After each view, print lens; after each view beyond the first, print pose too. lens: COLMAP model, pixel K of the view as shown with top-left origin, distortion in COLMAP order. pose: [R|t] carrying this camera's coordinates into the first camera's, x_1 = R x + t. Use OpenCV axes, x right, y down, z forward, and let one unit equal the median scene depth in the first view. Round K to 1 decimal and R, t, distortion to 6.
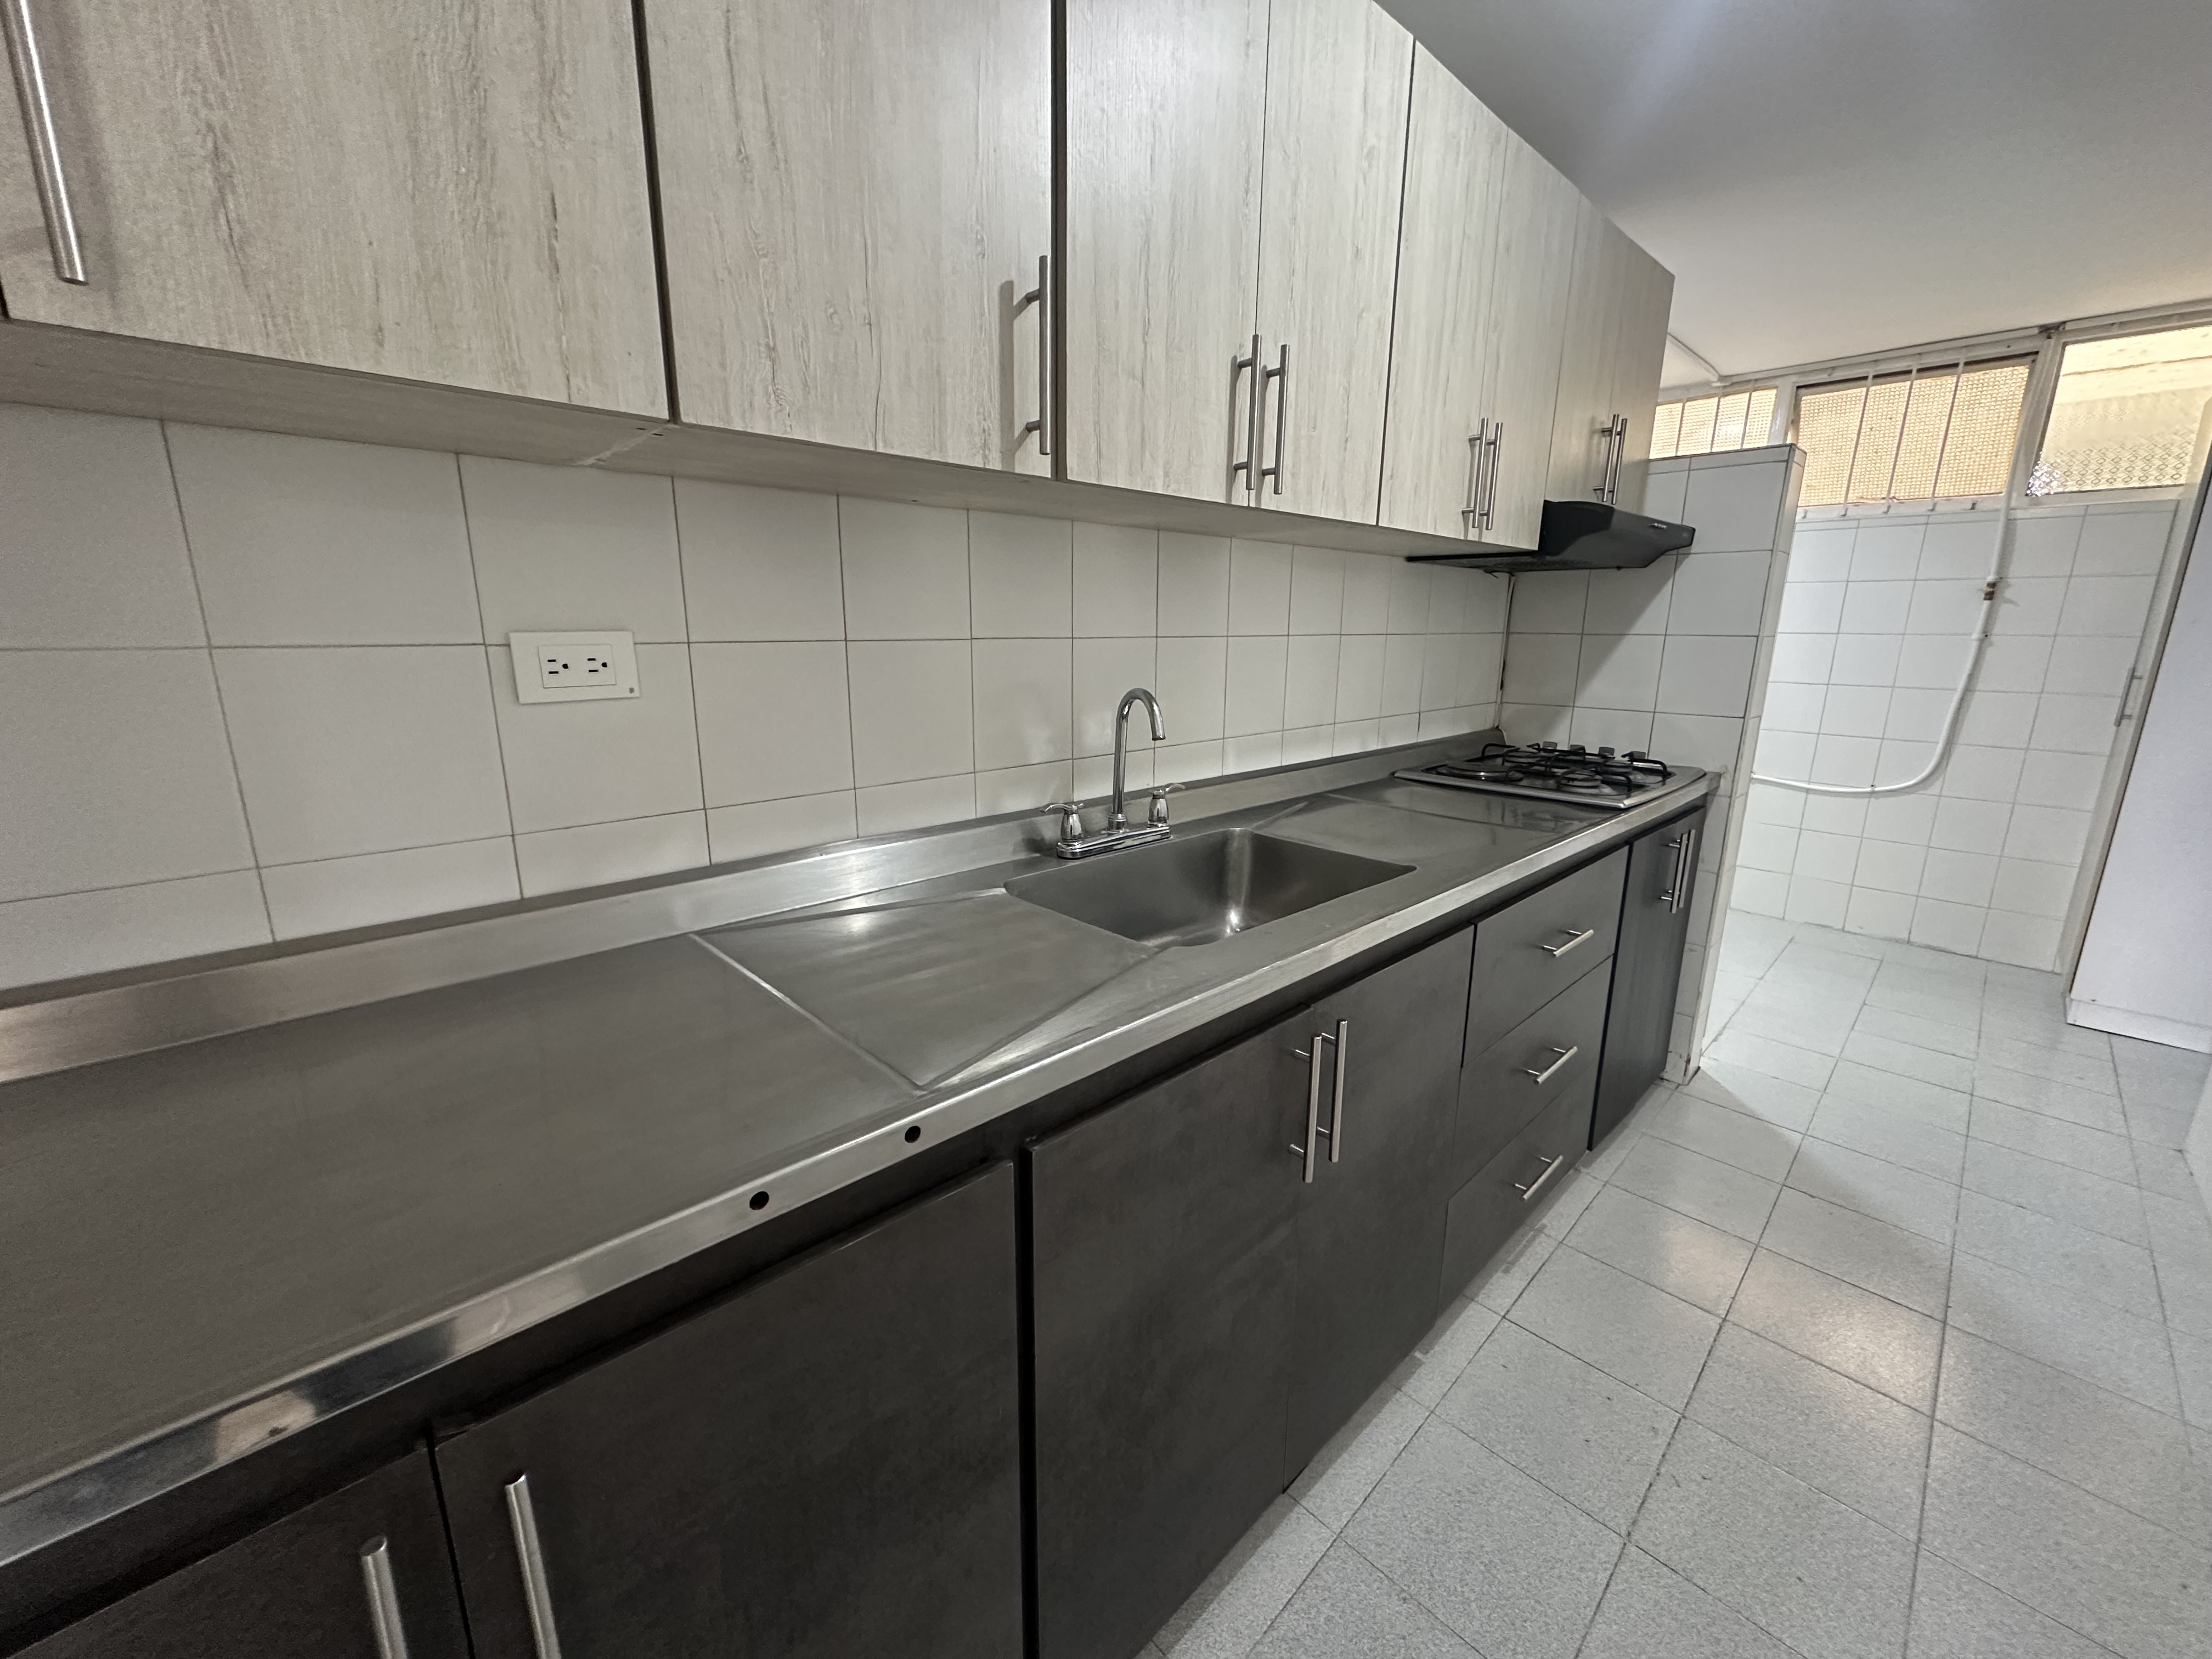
lens RADIAL K [[884.0, 0, 1106.0], [0, 884.0, 829.5], [0, 0, 1]] dist [-0.003076, 0.000155]
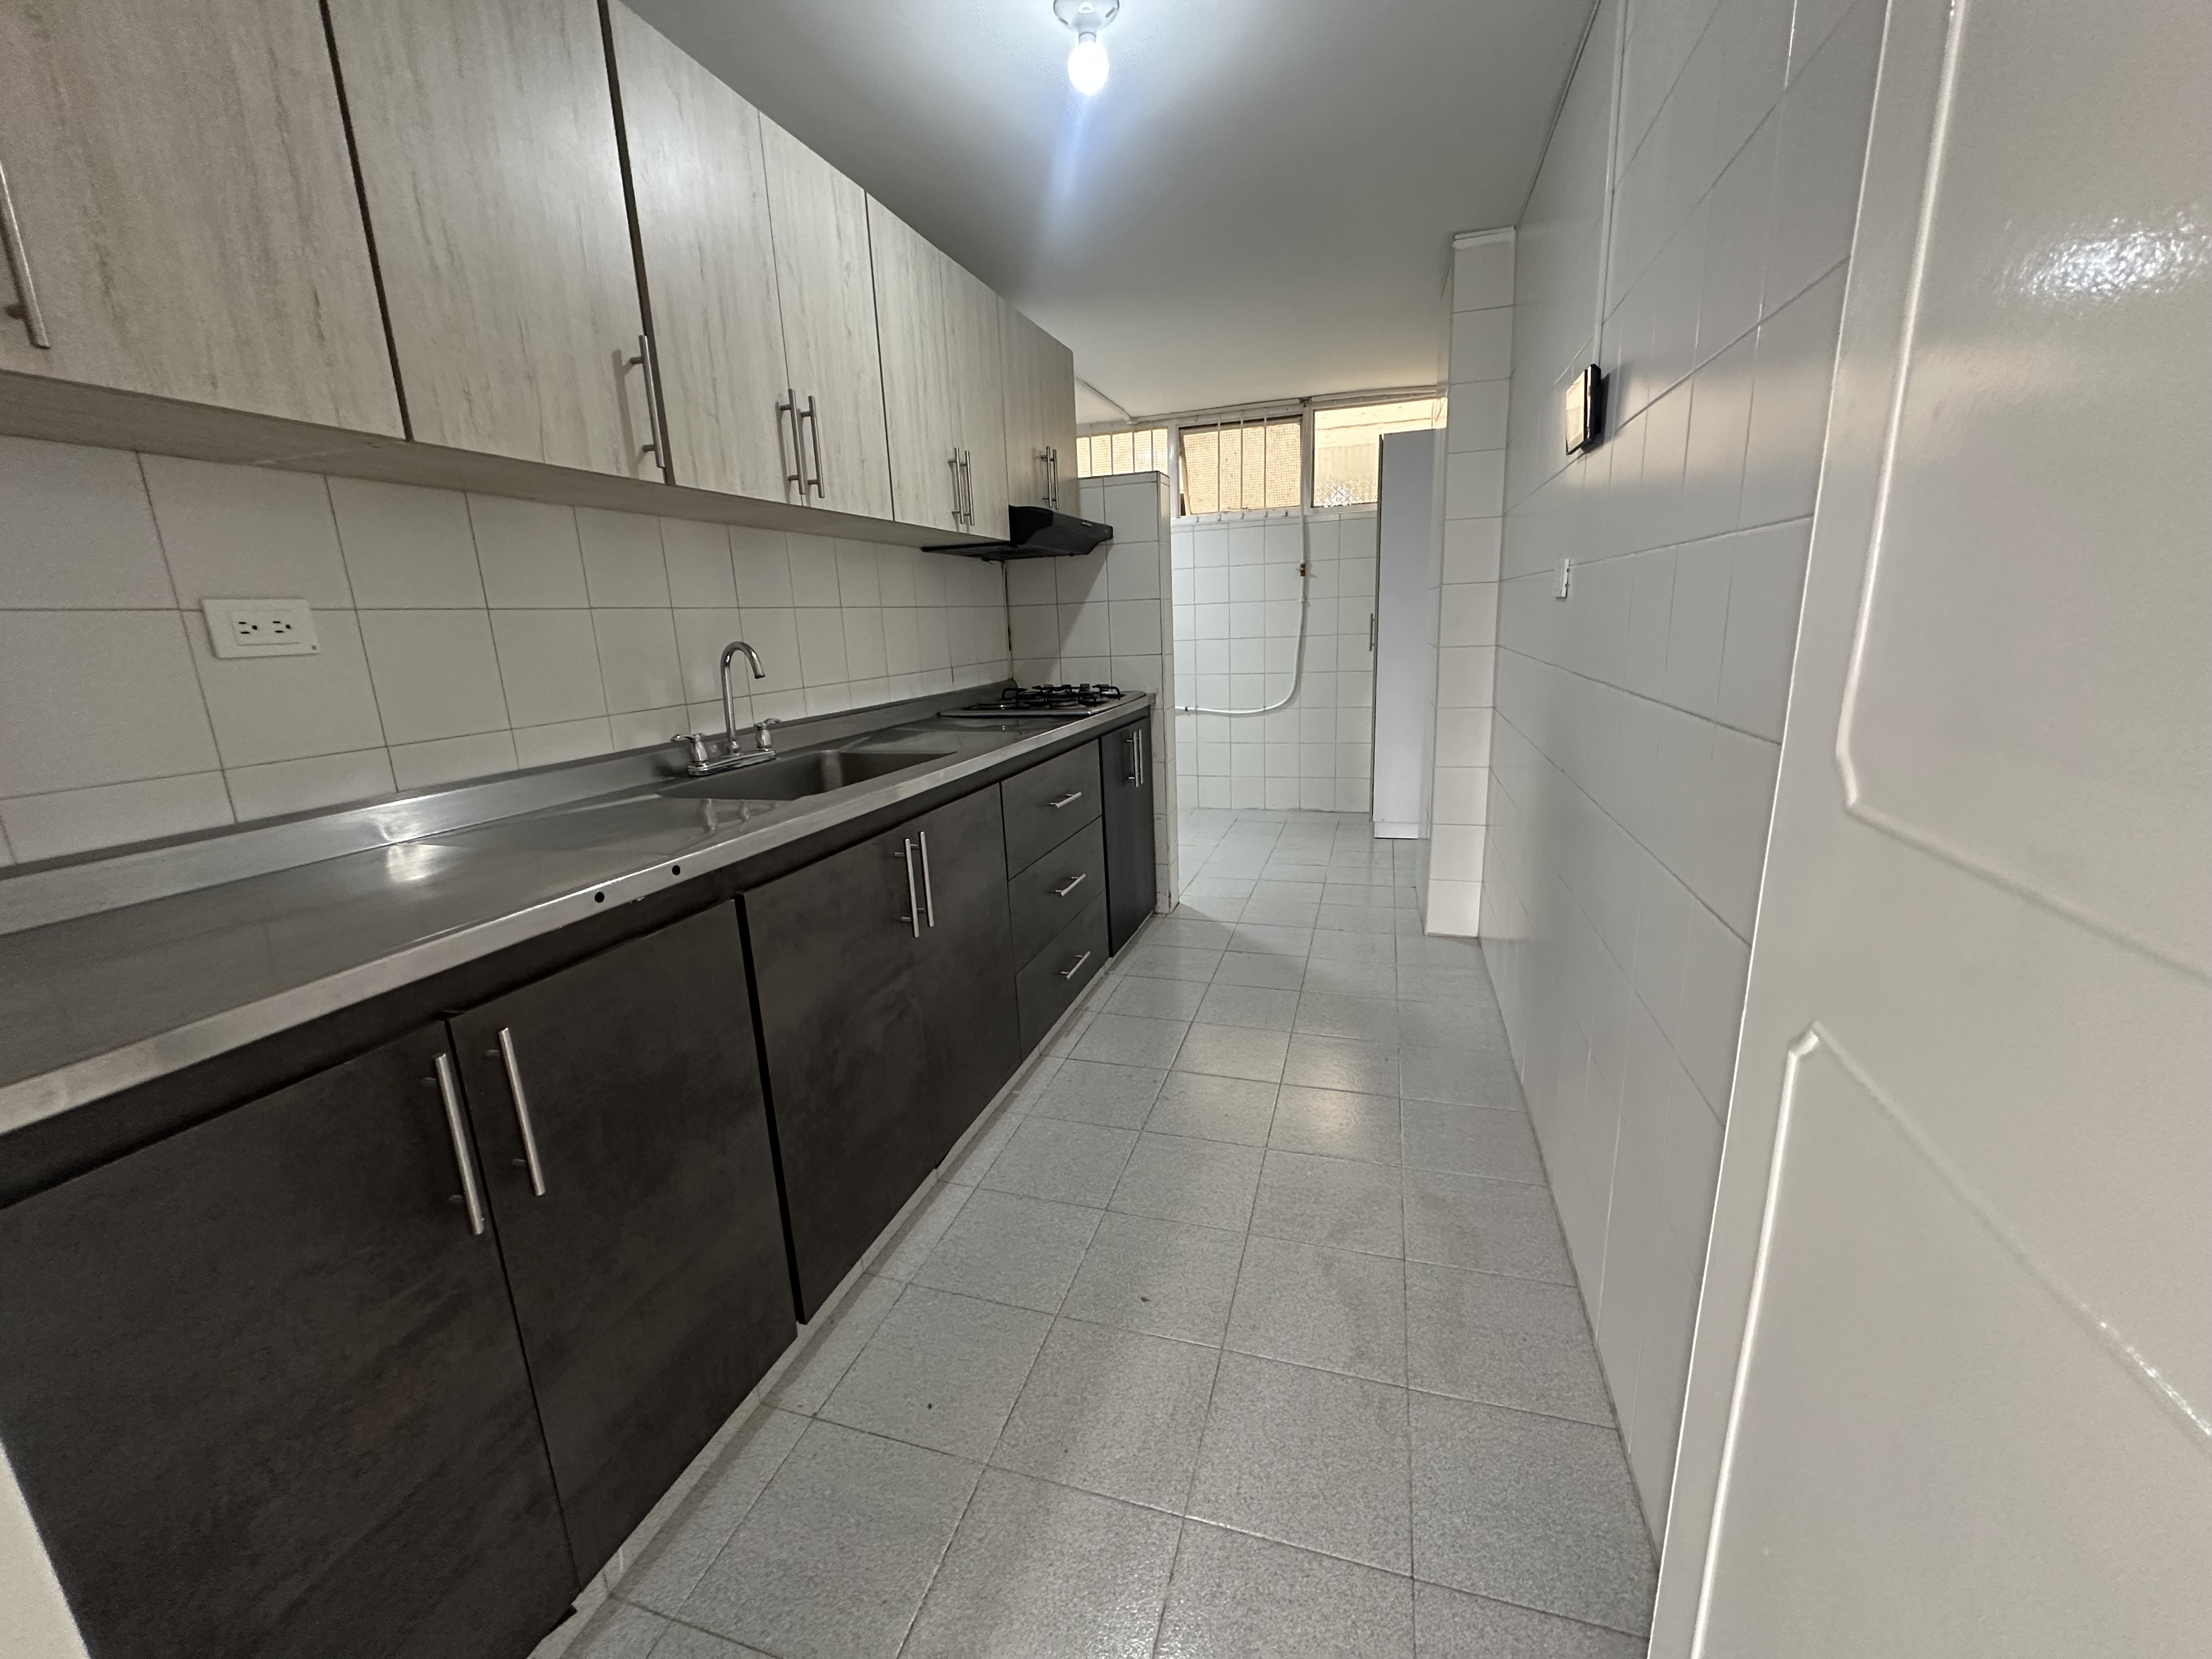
lens RADIAL K [[882.5, 0, 1106.7], [0, 882.5, 830.3], [0, 0, 1]] dist [-0.003810, 0.000822]
pose [[0.878112, -0.152428, 0.453525, -0.108731], [0.154472, 0.987453, 0.032793, 0.149294], [-0.452833, 0.041261, 0.890640, -0.386989]]
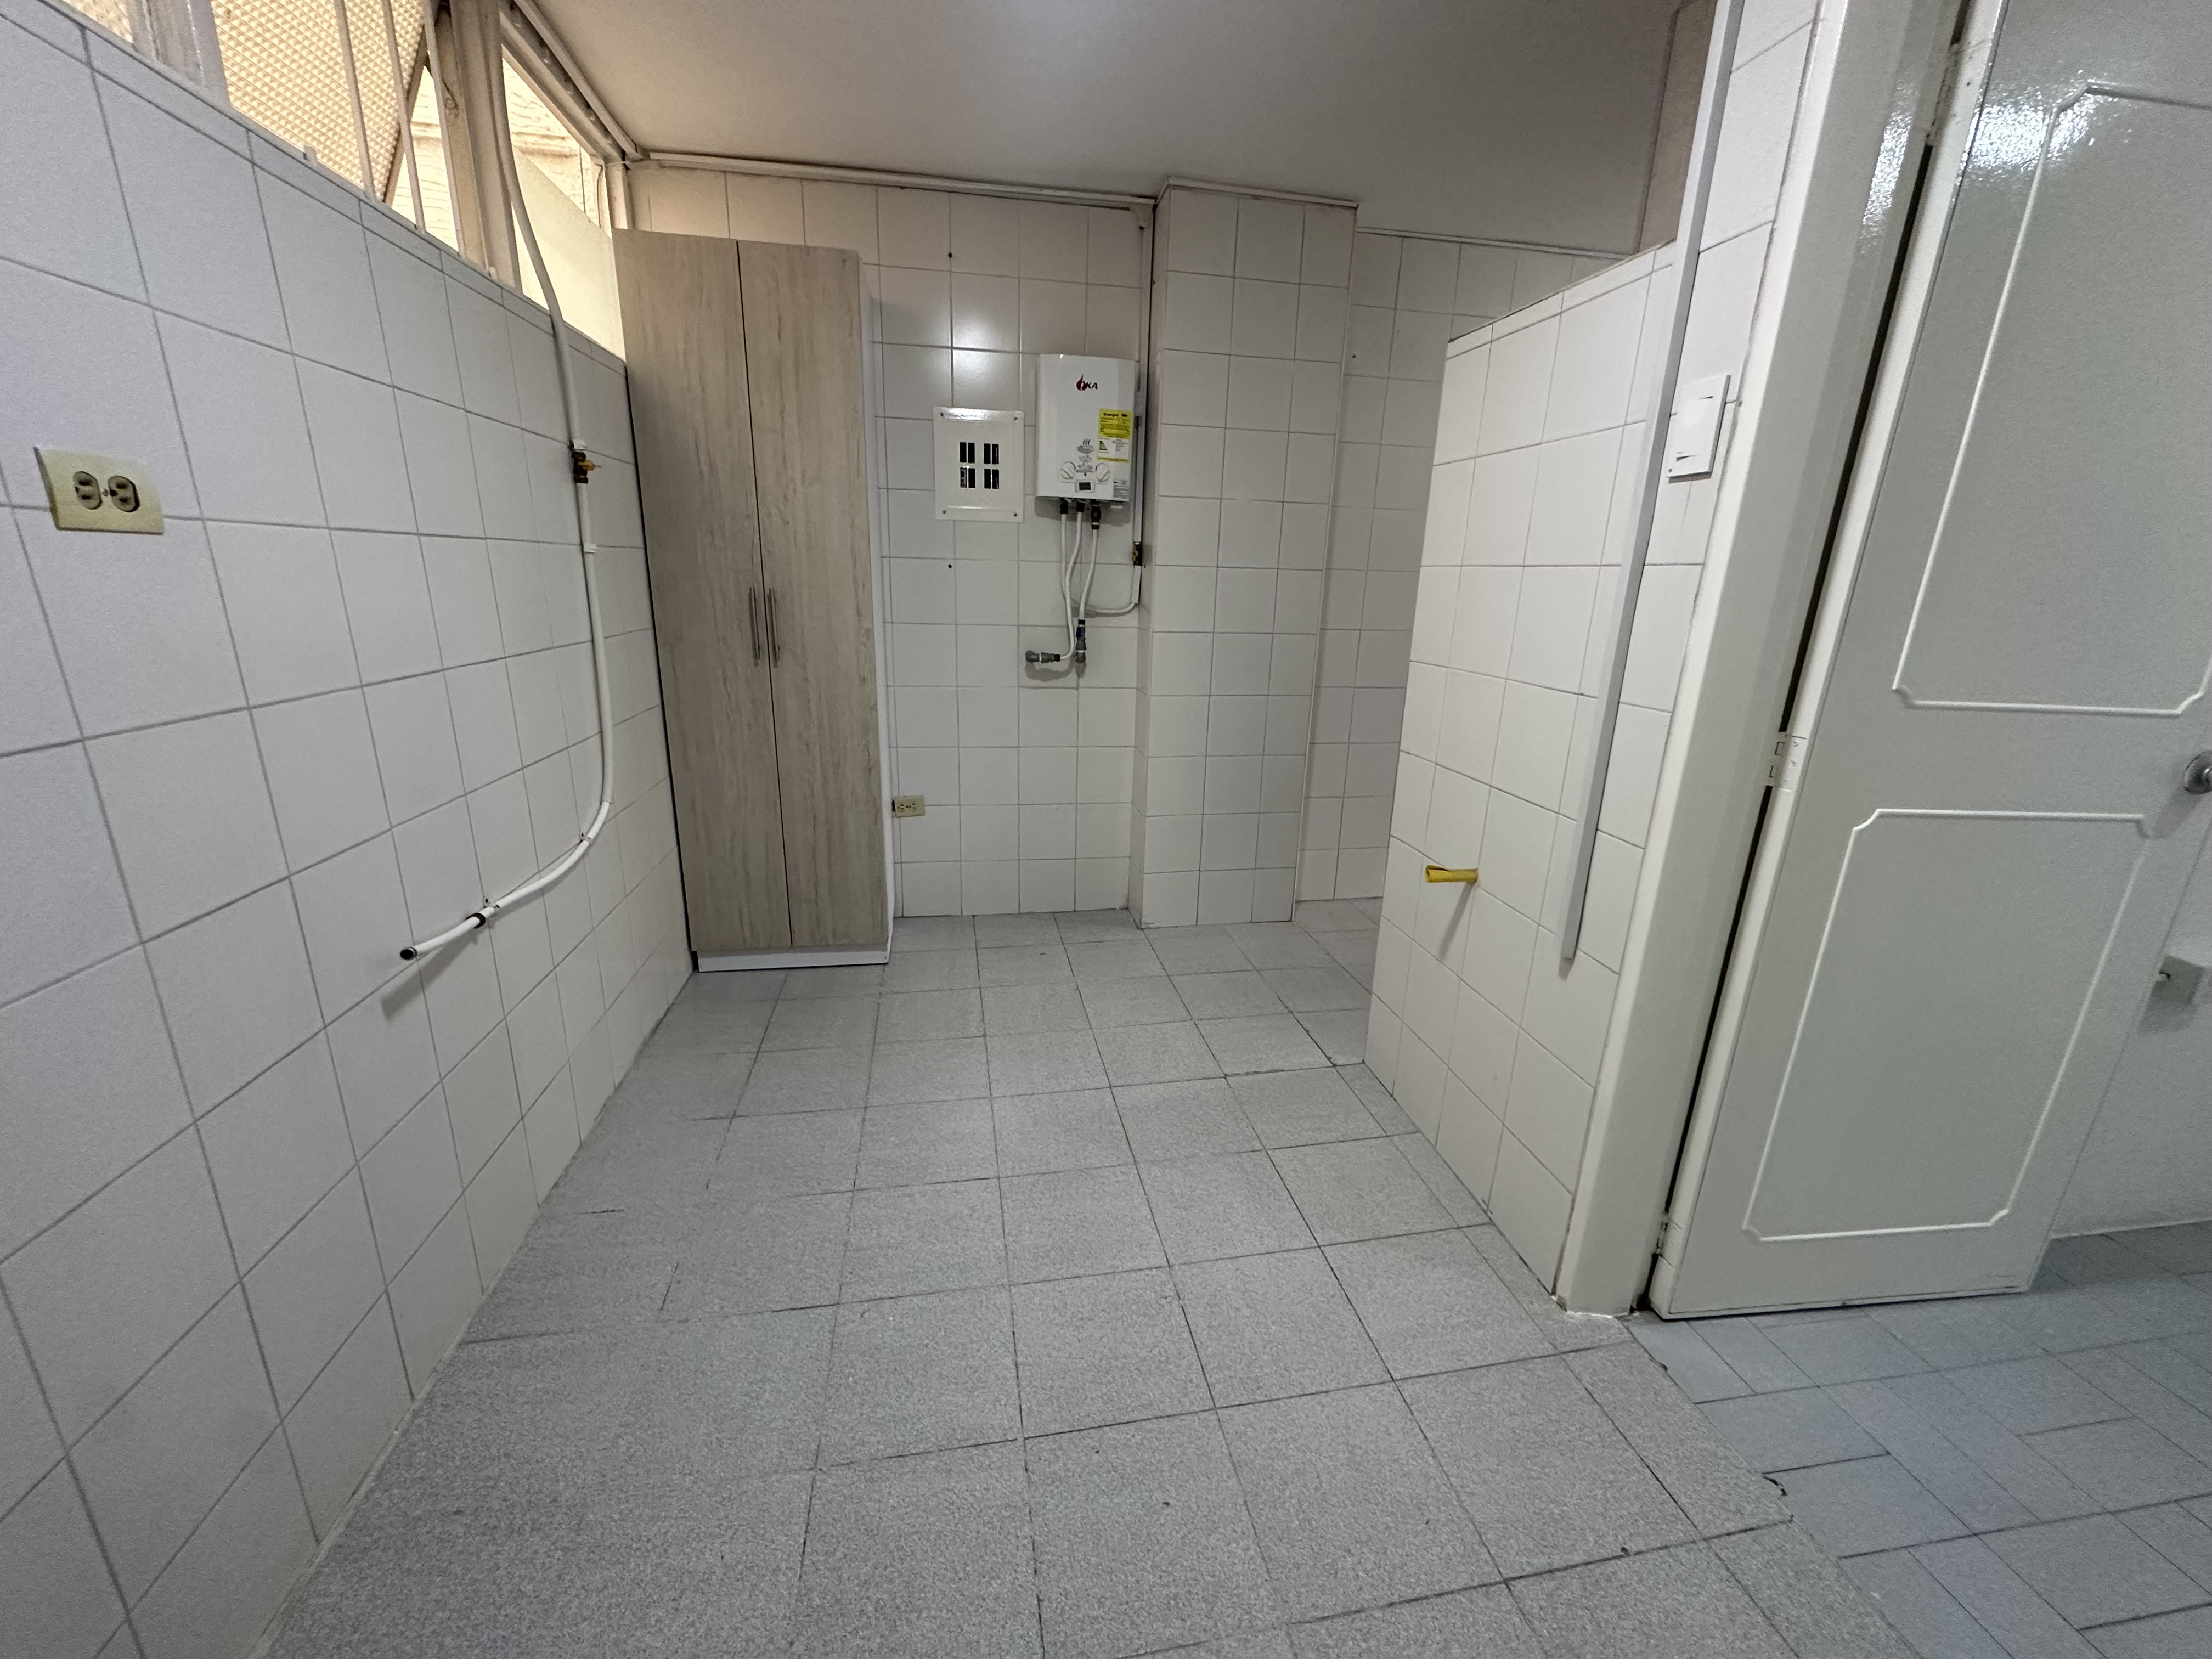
lens RADIAL K [[884.0, 0, 1107.1], [0, 884.0, 826.7], [0, 0, 1]] dist [-0.003264, 0.001130]
pose [[-0.823249, -0.185503, 0.536516, 0.766975], [0.096191, 0.885852, 0.453887, -0.620193], [-0.559471, 0.425270, -0.711434, 2.814106]]
